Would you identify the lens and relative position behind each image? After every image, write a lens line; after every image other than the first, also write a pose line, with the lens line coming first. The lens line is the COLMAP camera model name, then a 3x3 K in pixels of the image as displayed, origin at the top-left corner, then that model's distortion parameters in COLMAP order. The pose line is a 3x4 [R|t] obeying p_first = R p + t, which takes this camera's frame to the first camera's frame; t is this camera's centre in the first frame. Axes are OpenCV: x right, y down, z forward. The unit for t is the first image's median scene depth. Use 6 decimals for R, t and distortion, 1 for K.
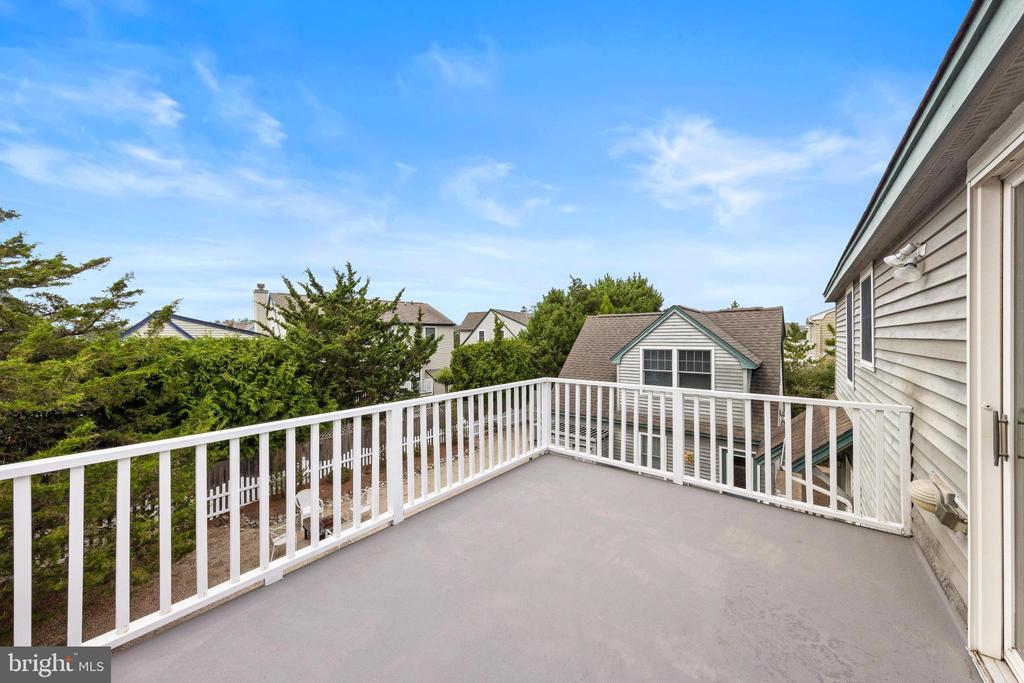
lens RADIAL K [[353.8, 0, 507.1], [0, 353.8, 343.1], [0, 0, 1]] dist [0.009212, 0.000125]
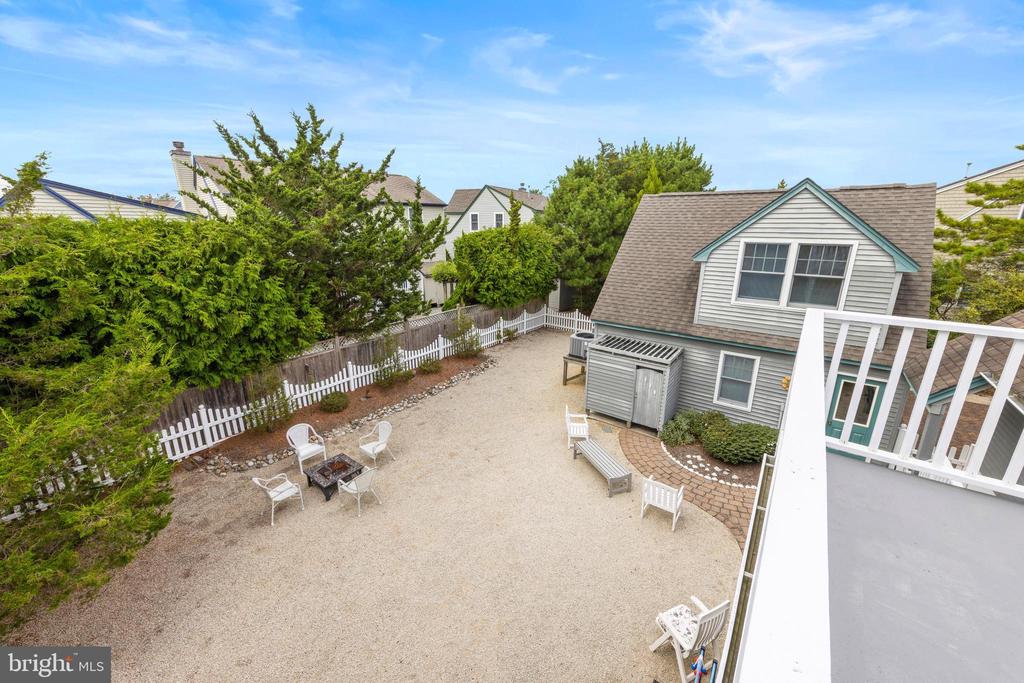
lens RADIAL K [[396.8, 0, 510.9], [0, 396.8, 337.6], [0, 0, 1]] dist [0.007030, -0.000358]
pose [[0.998636, -0.003179, 0.052107, -0.126677], [-0.010607, 0.964967, 0.262156, -0.003251], [-0.051115, -0.262351, 0.963618, 0.163352]]
